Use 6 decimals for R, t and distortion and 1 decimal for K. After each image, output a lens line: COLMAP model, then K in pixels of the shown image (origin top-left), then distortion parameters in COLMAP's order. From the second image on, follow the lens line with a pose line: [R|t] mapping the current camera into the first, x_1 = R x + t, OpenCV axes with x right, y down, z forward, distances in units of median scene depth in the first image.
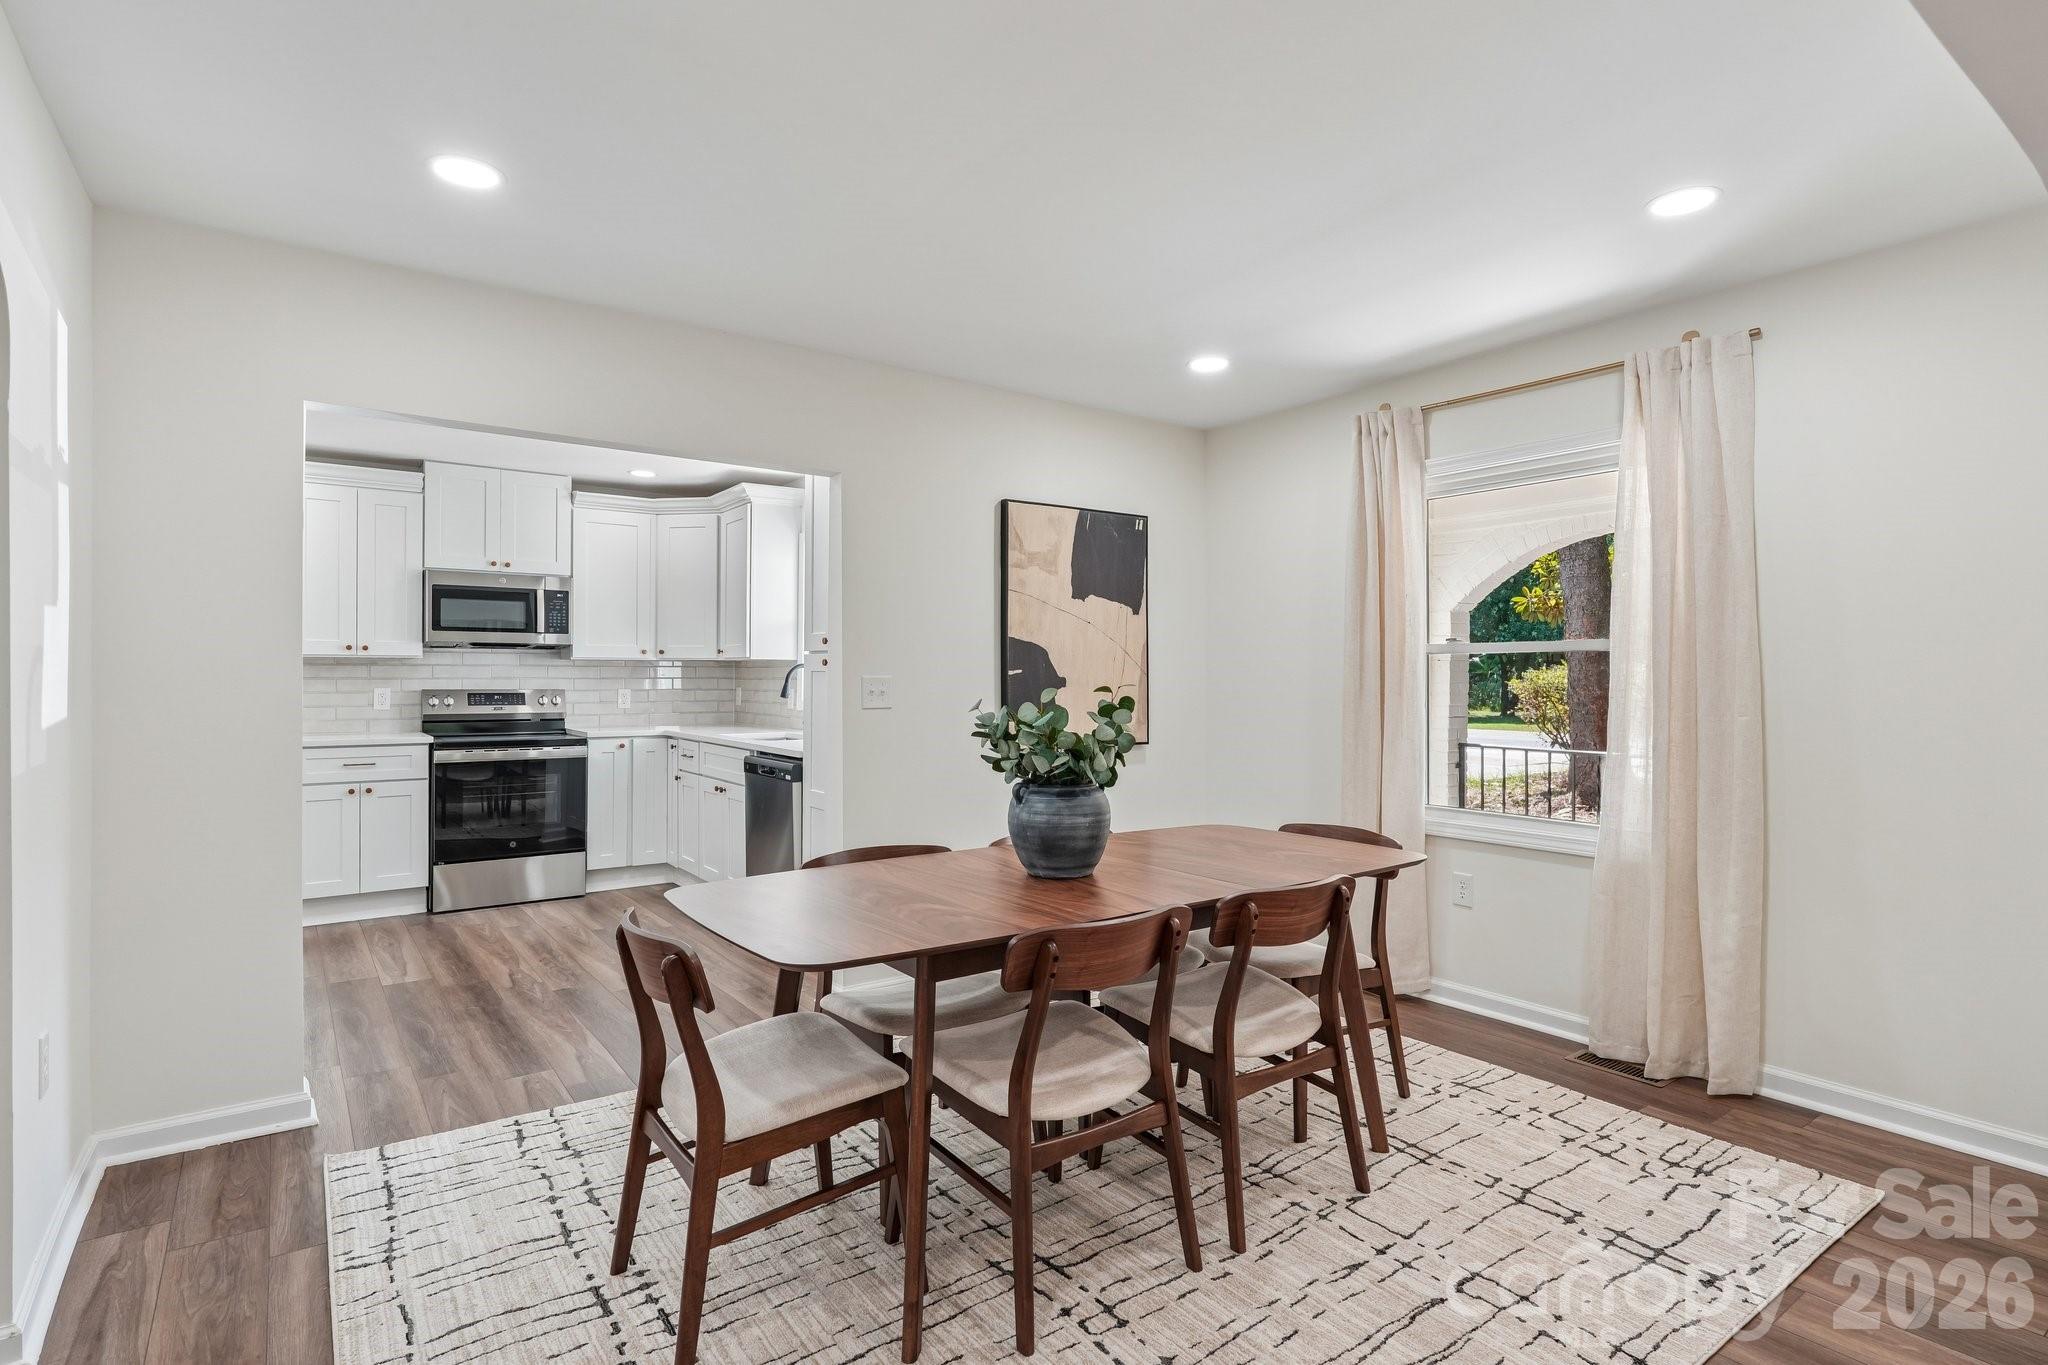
lens RADIAL K [[1013.5, 0, 1020.6], [0, 1013.5, 670.3], [0, 0, 1]] dist [0.004079, 0.000862]
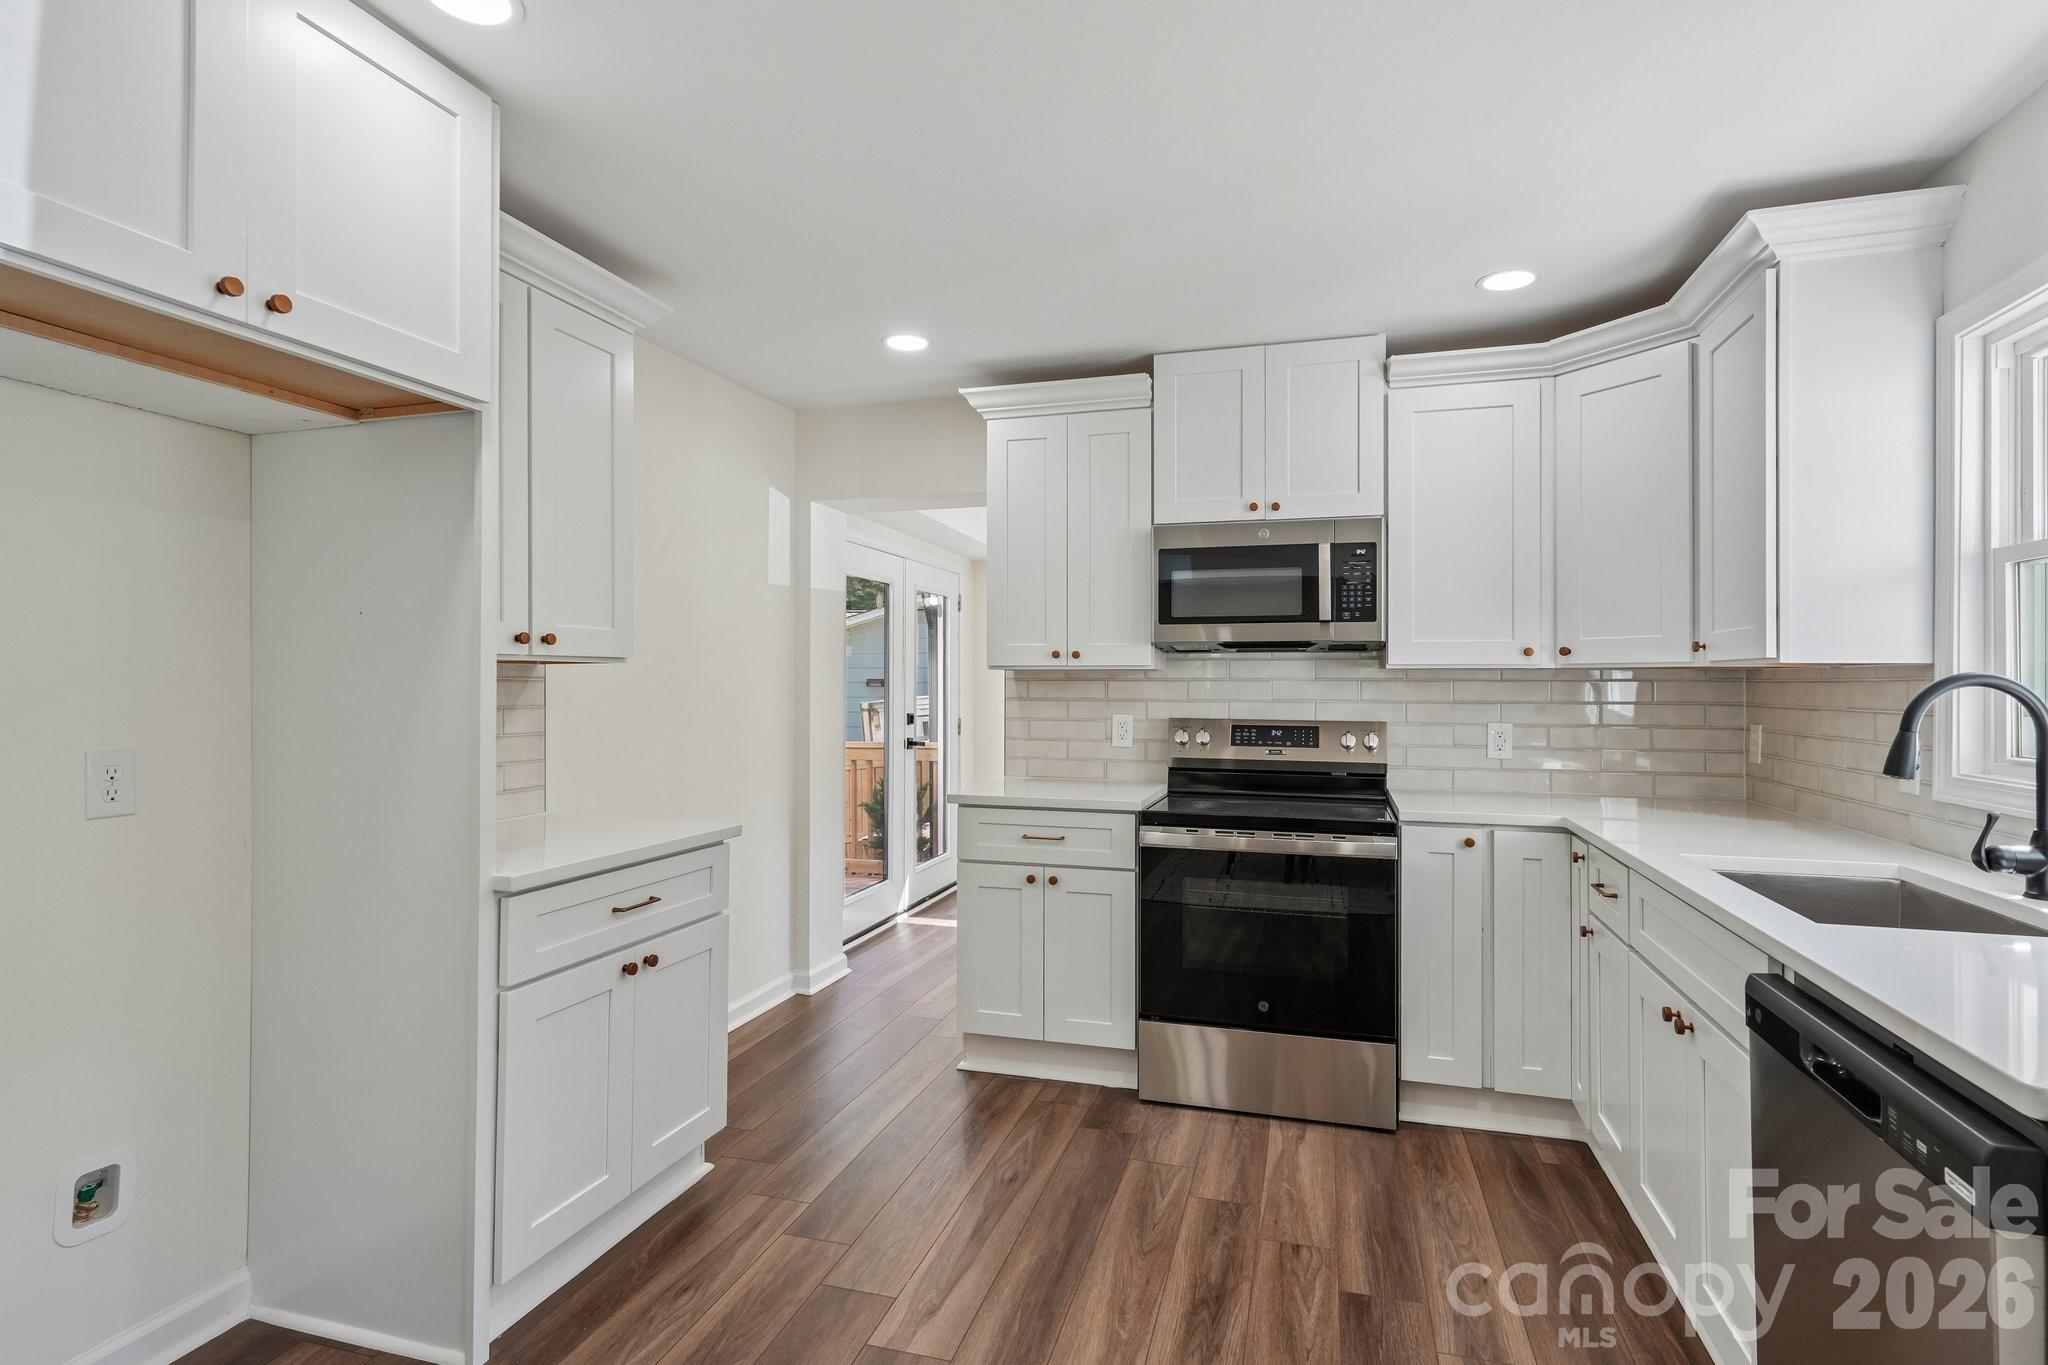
lens RADIAL K [[1013.5, 0, 1034.8], [0, 1013.5, 668.0], [0, 0, 1]] dist [0.004079, 0.000862]
pose [[0.616360, -0.011565, -0.787380, -0.134642], [0.002091, 0.999913, -0.013050, -0.004505], [0.787462, 0.006397, 0.616330, 0.531615]]
